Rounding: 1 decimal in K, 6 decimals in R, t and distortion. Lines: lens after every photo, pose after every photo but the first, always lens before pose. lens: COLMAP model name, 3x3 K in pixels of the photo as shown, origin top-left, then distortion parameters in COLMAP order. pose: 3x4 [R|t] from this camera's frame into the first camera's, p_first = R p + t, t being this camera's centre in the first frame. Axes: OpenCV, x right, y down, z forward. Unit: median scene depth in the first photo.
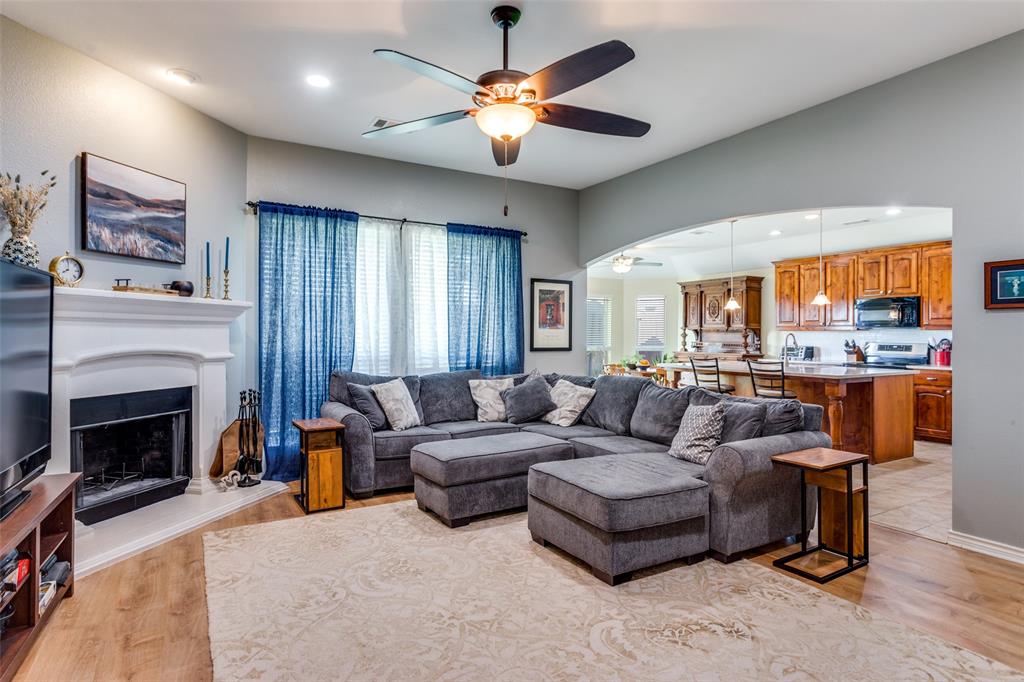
lens RADIAL K [[550.1, 0, 511.4], [0, 550.1, 332.6], [0, 0, 1]] dist [-0.003912, 0.002283]
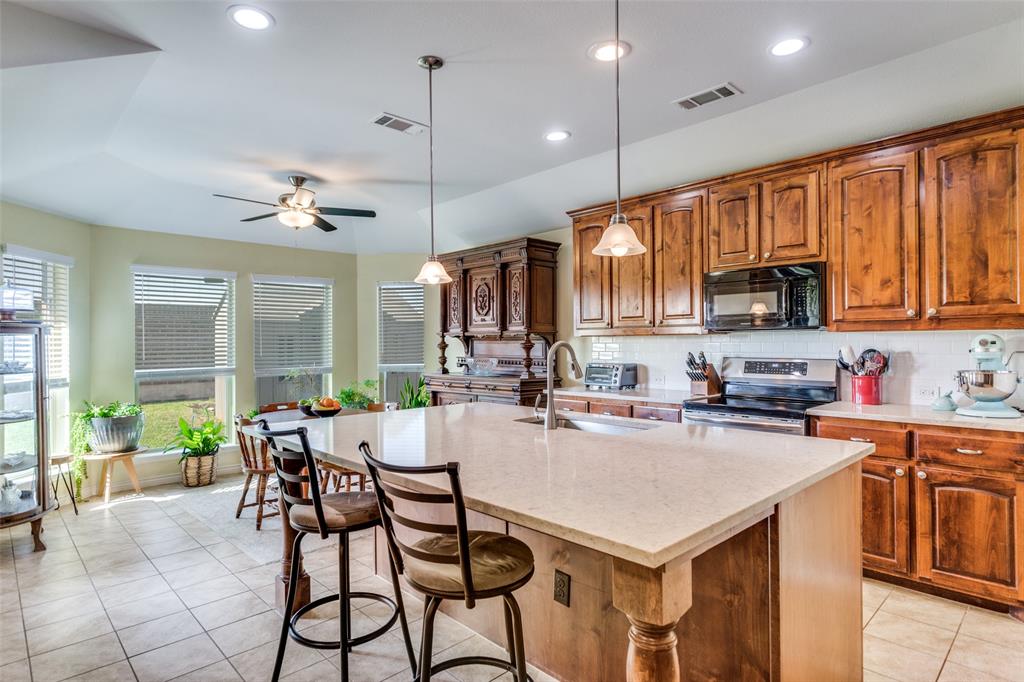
lens RADIAL K [[552.2, 0, 512.0], [0, 552.2, 341.0], [0, 0, 1]] dist [-0.001229, 0.001646]
pose [[0.972566, -0.009738, 0.232425, 0.482661], [0.010080, 0.999949, -0.000281, 0.001209], [-0.232410, 0.002616, 0.972614, 0.788896]]
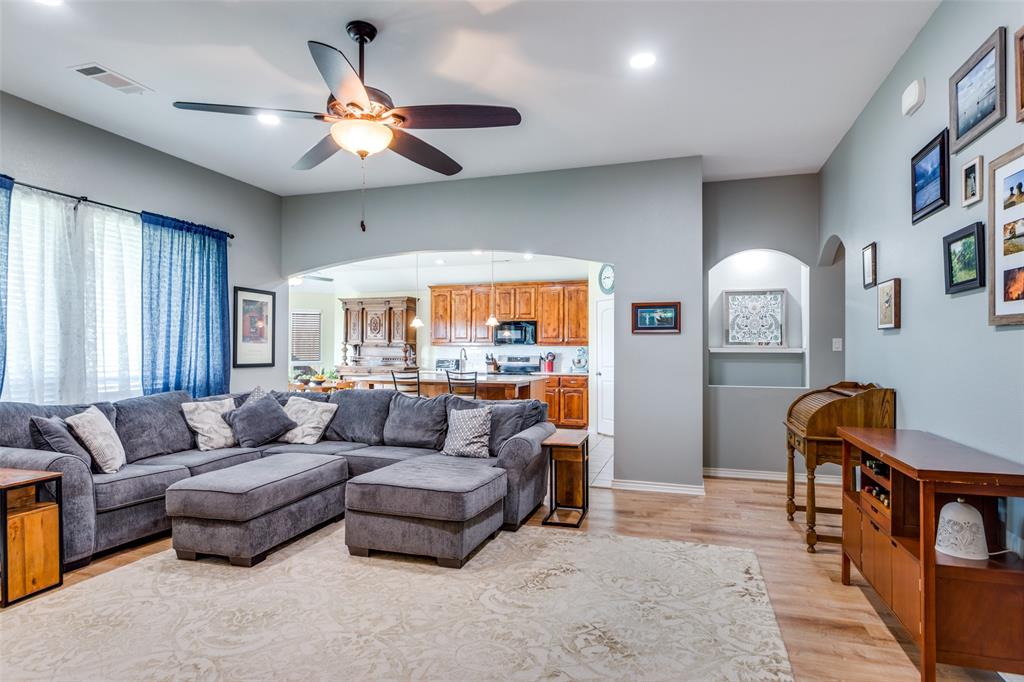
lens RADIAL K [[550.5, 0, 513.8], [0, 550.5, 347.0], [0, 0, 1]] dist [-0.002175, 0.002118]
pose [[0.745190, 0.002674, 0.666846, -0.268097], [-0.002419, 0.999996, -0.001307, 0.000010], [-0.666847, -0.000640, 0.745194, 0.037580]]
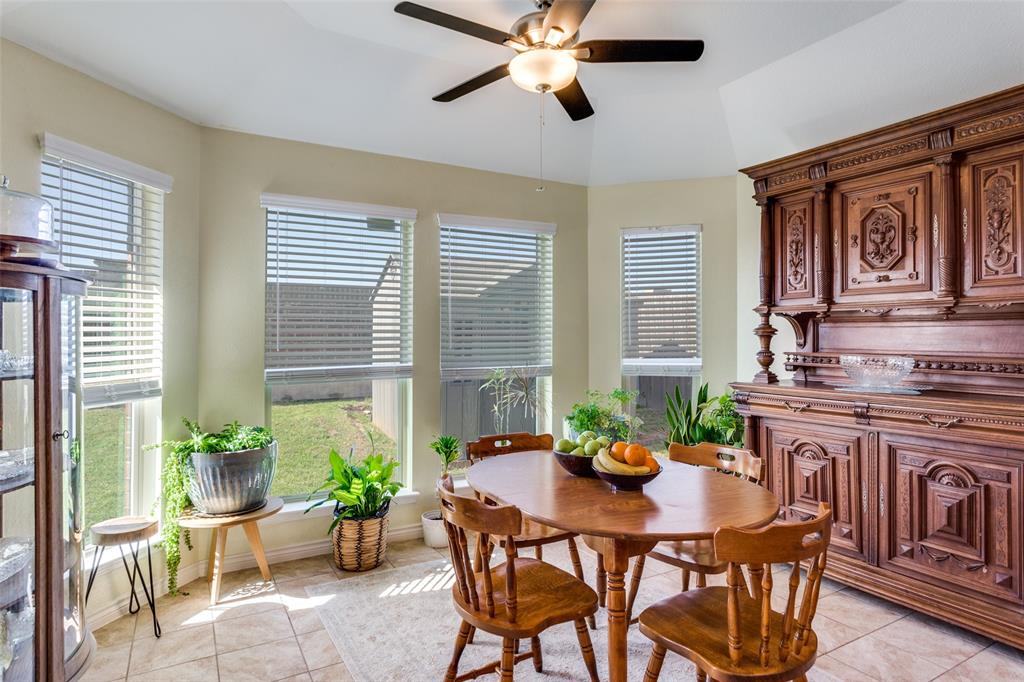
lens RADIAL K [[577.8, 0, 507.6], [0, 577.8, 331.1], [0, 0, 1]] dist [-0.001425, 0.000133]
pose [[0.999859, -0.004662, -0.016133, 0.329084], [0.004538, 0.999960, -0.007693, 0.012220], [0.016168, 0.007619, 0.999840, 1.283797]]
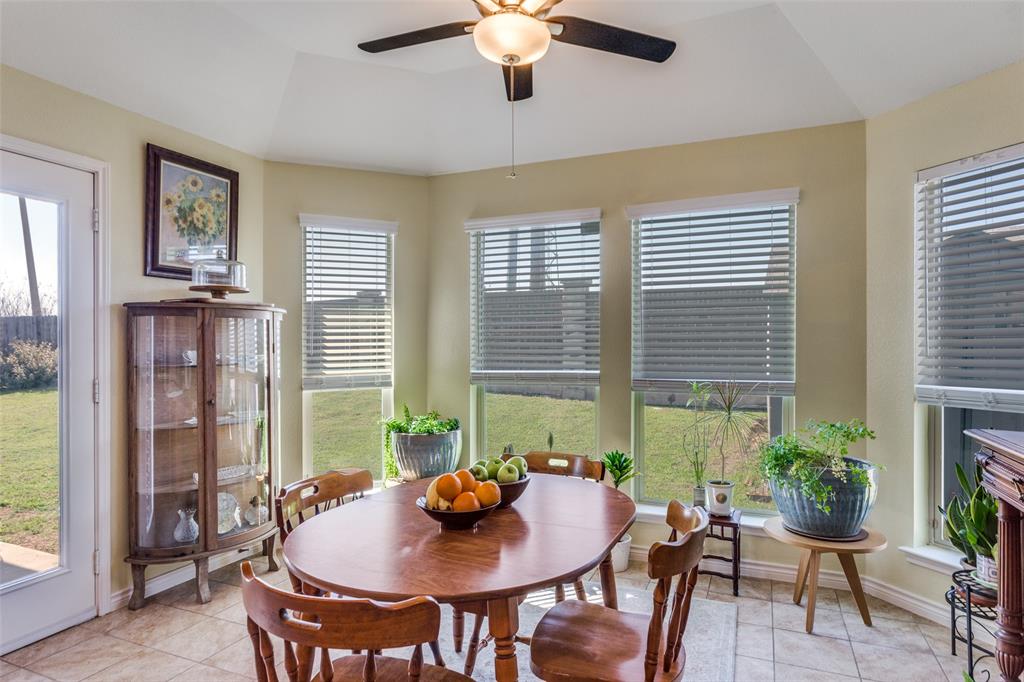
lens RADIAL K [[586.5, 0, 512.0], [0, 586.5, 341.0], [0, 0, 1]] dist [-0.001879, 0.000216]
pose [[0.596960, -0.007083, -0.802240, 0.684005], [0.004217, 0.999975, -0.005691, 0.014542], [0.802260, 0.000015, 0.596975, 1.501035]]
